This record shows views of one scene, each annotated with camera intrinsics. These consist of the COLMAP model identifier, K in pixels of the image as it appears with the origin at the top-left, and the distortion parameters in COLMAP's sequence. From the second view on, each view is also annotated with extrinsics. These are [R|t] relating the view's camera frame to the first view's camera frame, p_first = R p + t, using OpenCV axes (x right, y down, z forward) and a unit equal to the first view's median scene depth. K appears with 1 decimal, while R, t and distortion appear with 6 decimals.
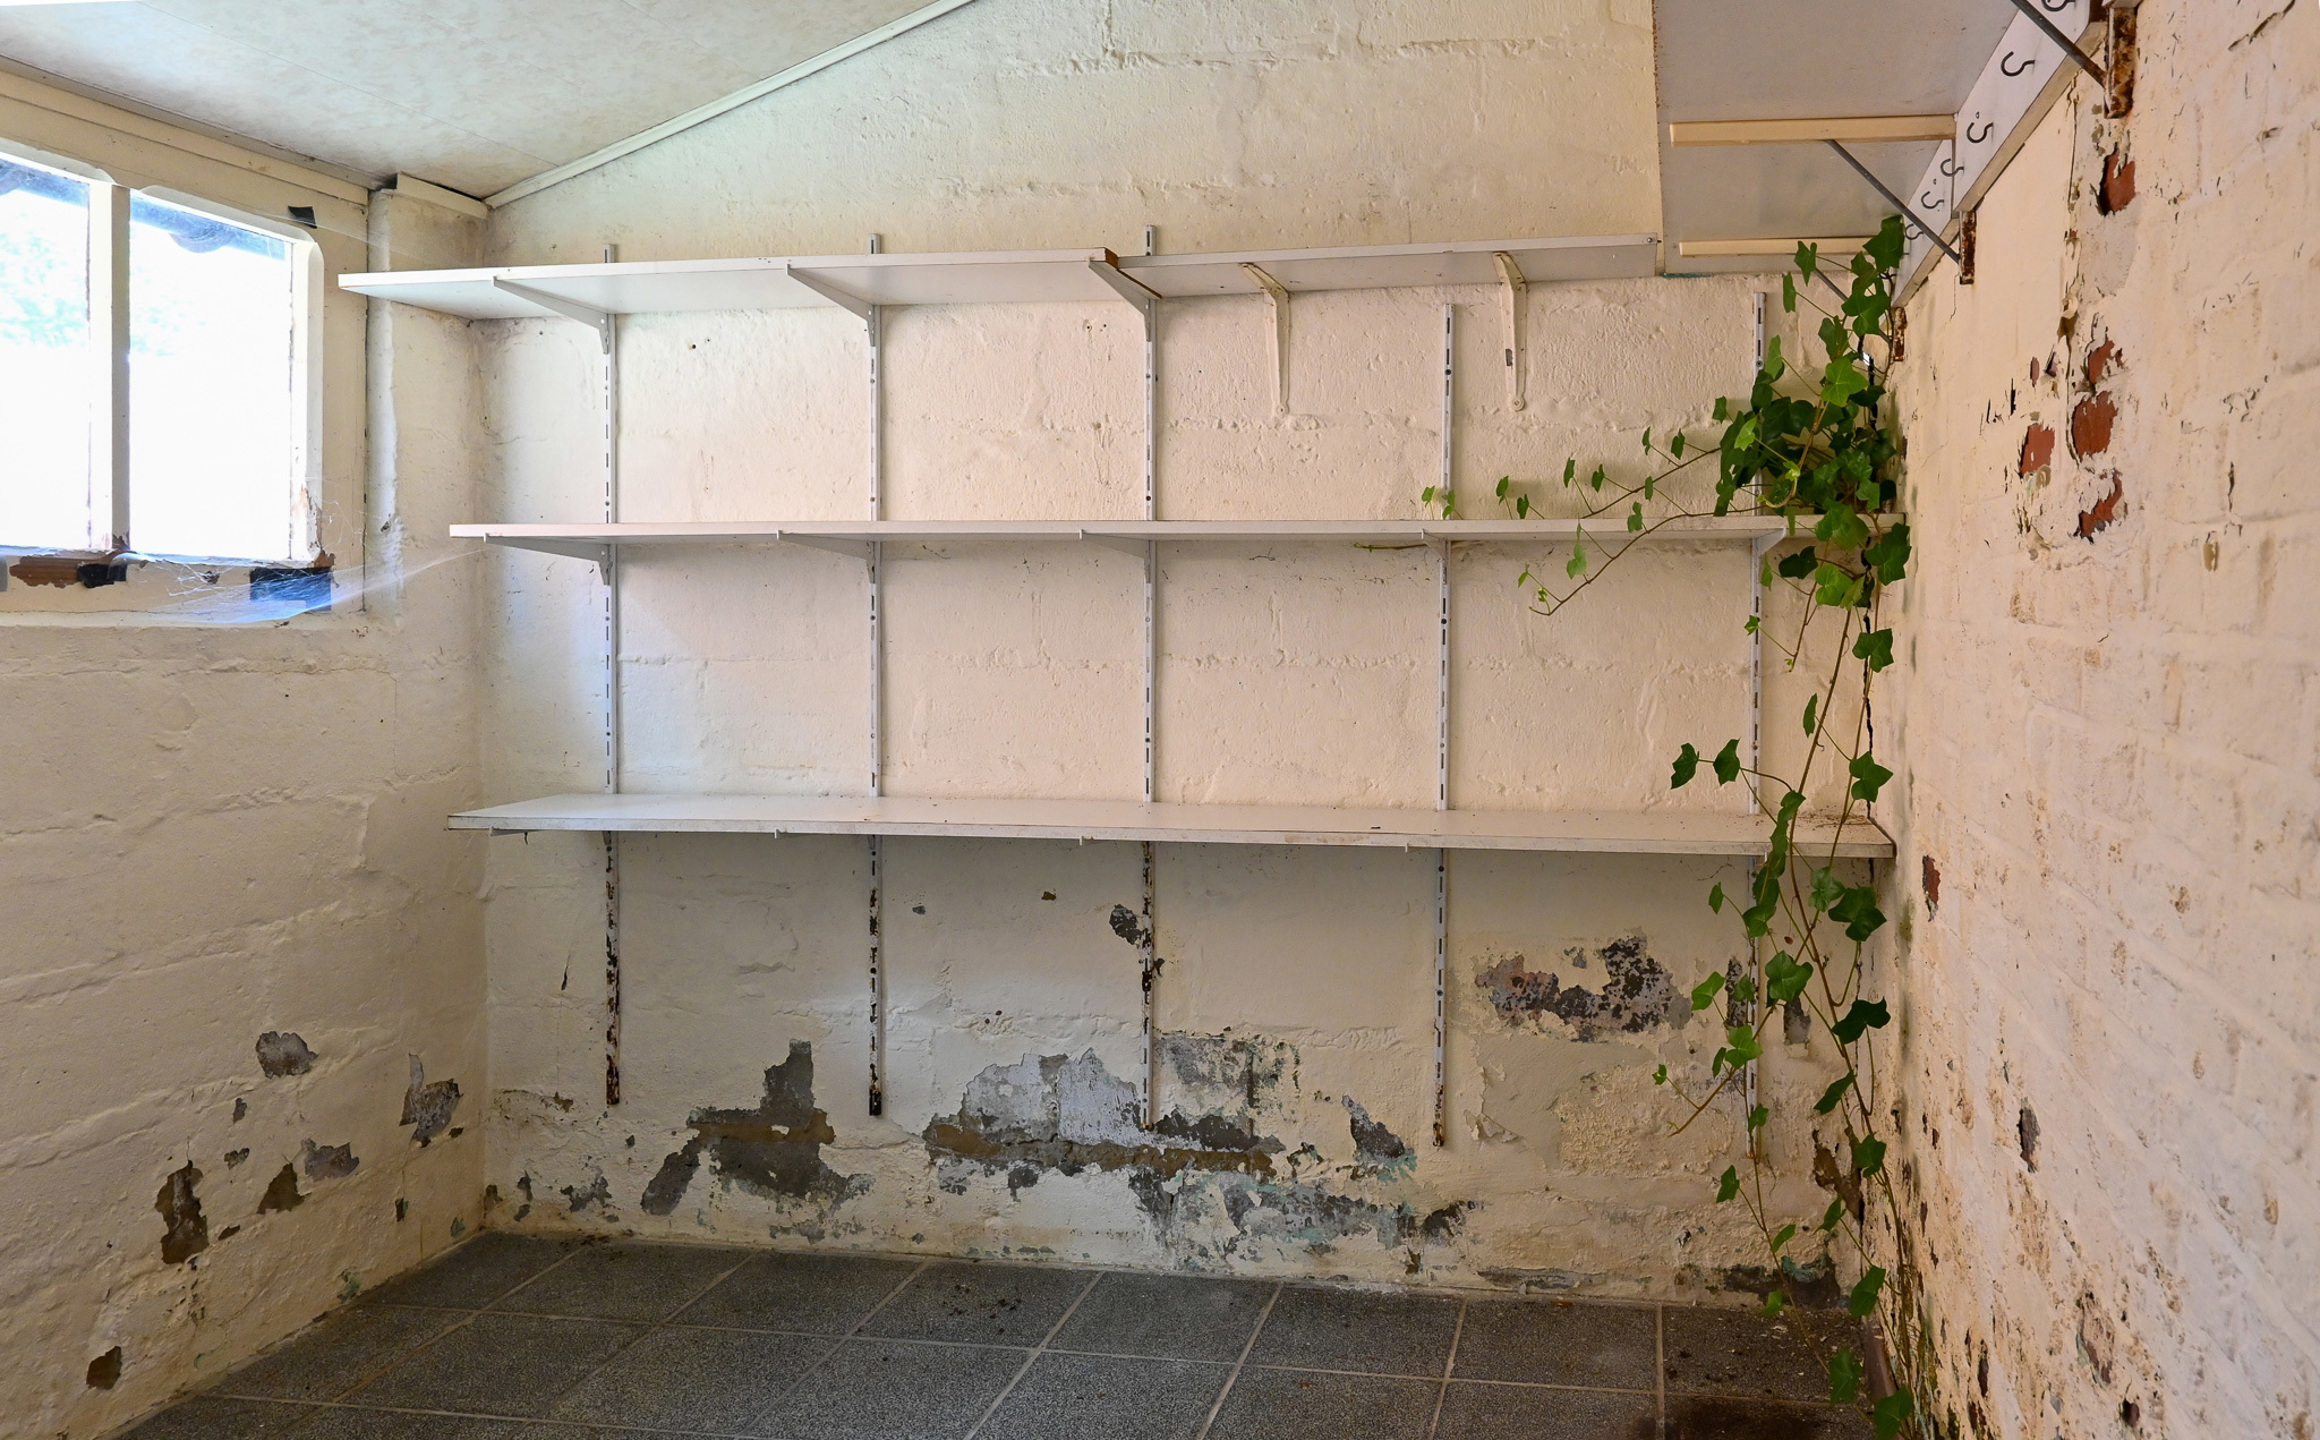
lens RADIAL K [[2708.8, 0, 1160.0], [0, 2708.8, 720.0], [0, 0, 1]] dist [0.002387, 0.004915]
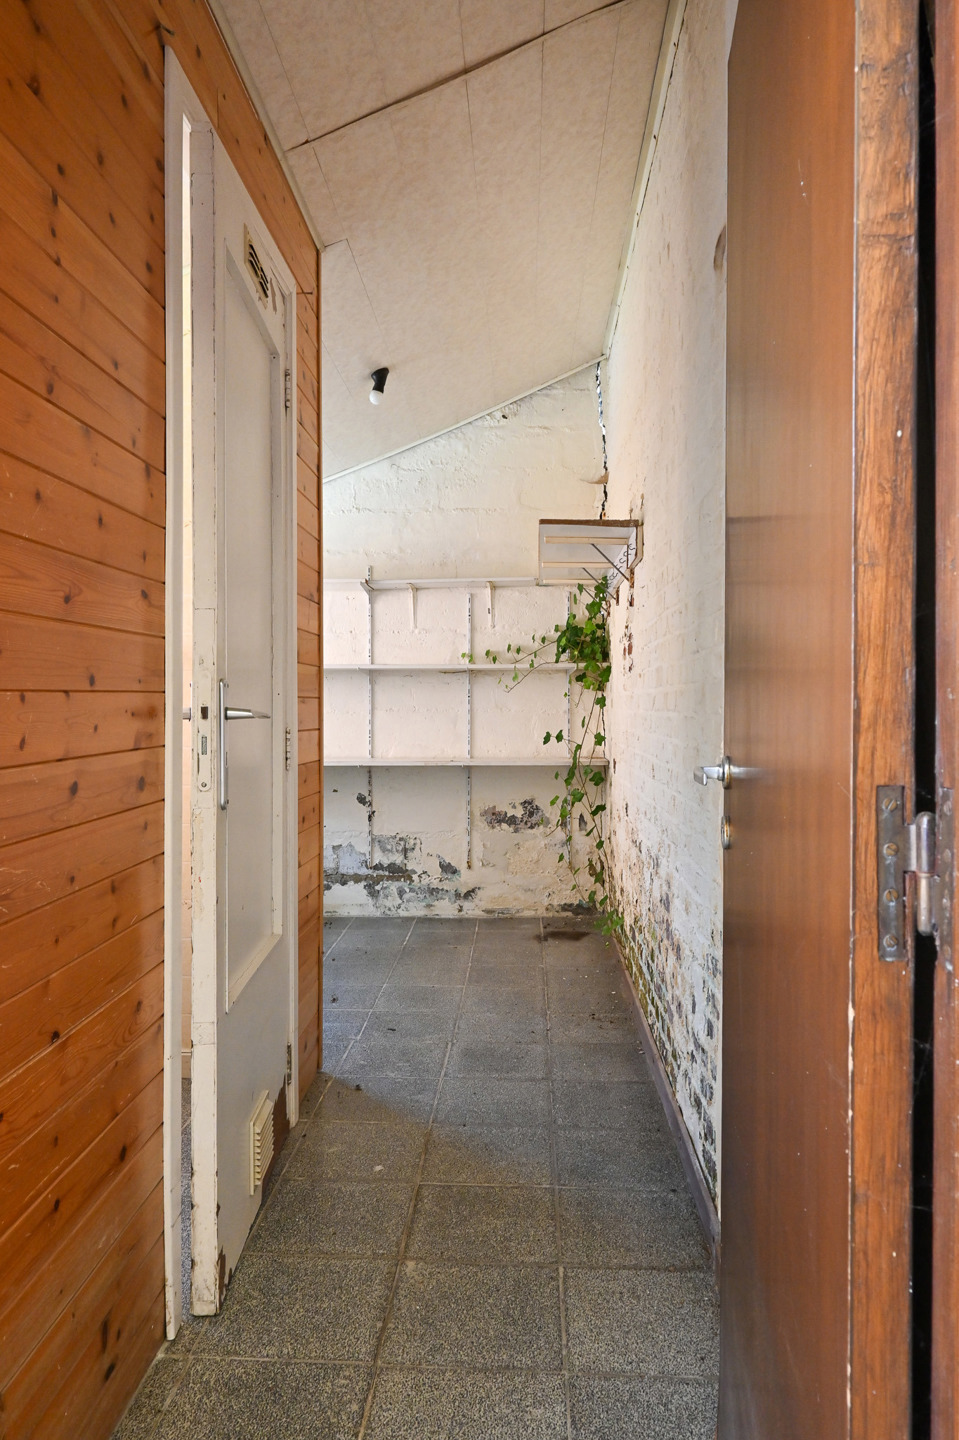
lens RADIAL K [[998.6, 0, 479.5], [0, 998.6, 720.0], [0, 0, 1]] dist [0.001737, 0.000736]
pose [[0.992145, -0.008506, 0.124804, -0.024239], [0.010460, 0.999833, -0.015010, 0.007016], [-0.124656, 0.016197, 0.992068, -0.120573]]
